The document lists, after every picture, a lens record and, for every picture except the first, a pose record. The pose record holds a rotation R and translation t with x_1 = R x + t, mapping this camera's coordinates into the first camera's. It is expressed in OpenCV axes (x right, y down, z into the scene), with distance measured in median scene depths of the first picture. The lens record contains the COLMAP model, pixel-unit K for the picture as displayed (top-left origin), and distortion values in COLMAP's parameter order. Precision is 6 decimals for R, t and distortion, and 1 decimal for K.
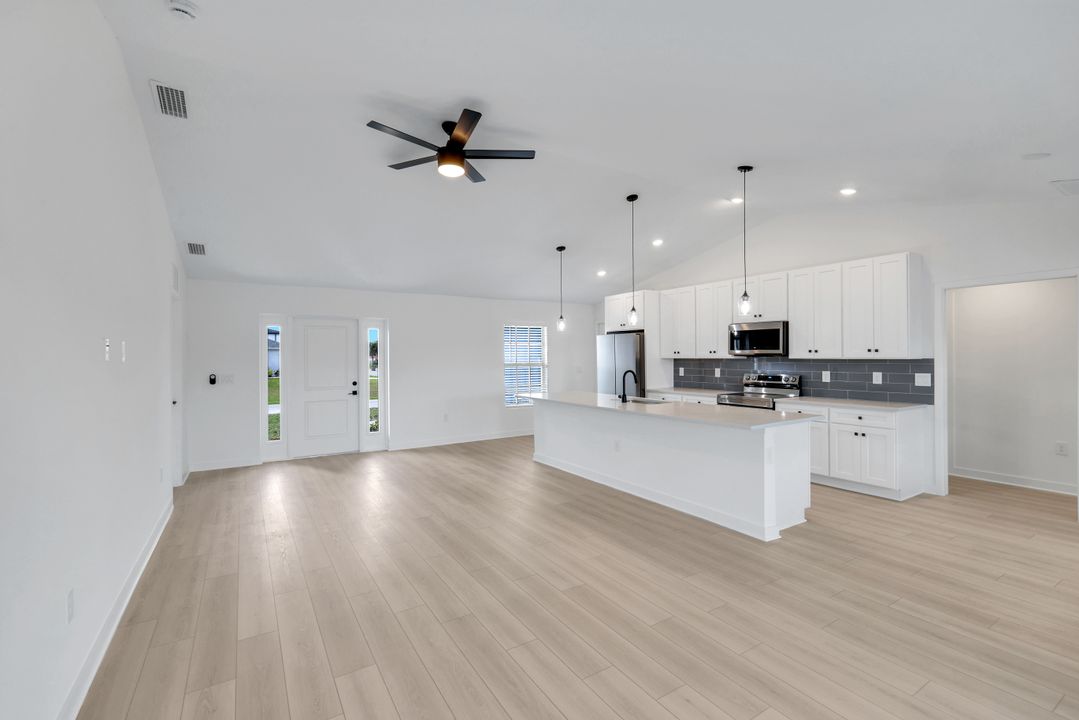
lens RADIAL K [[474.4, 0, 539.7], [0, 474.4, 355.3], [0, 0, 1]] dist [0.001875, 0.000236]
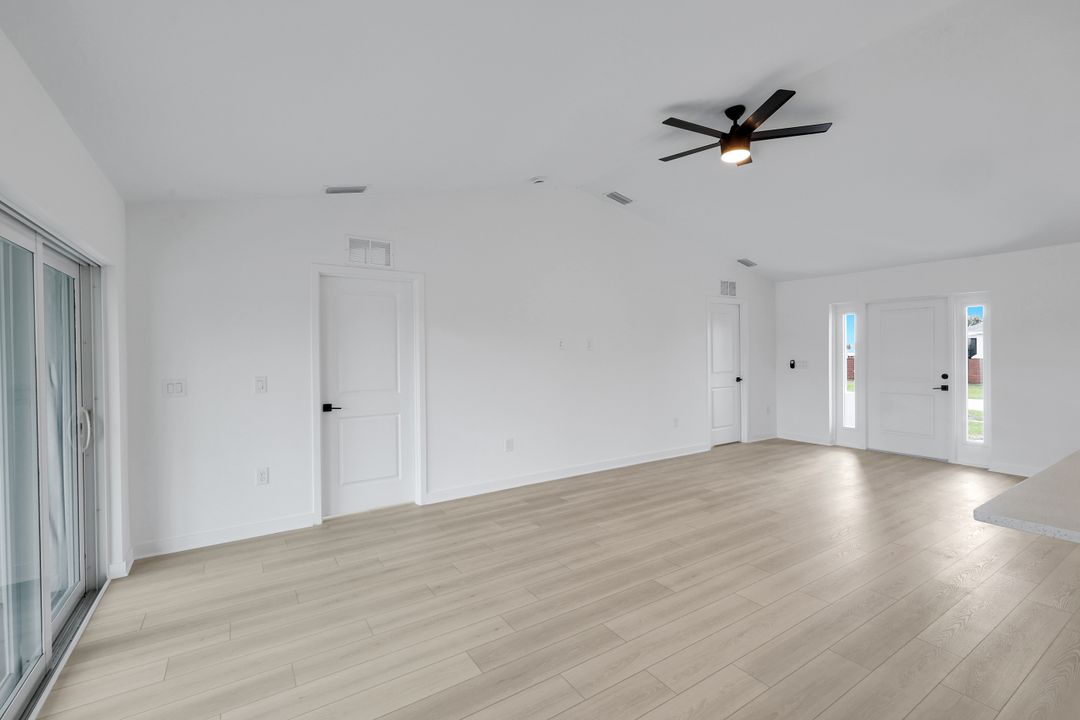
lens RADIAL K [[474.9, 0, 538.9], [0, 474.9, 353.3], [0, 0, 1]] dist [0.001875, 0.000236]
pose [[0.012614, 0.012399, -0.999844, 1.078495], [0.013117, 0.999835, 0.012564, 0.001516], [0.999834, -0.013274, 0.012450, 0.777280]]
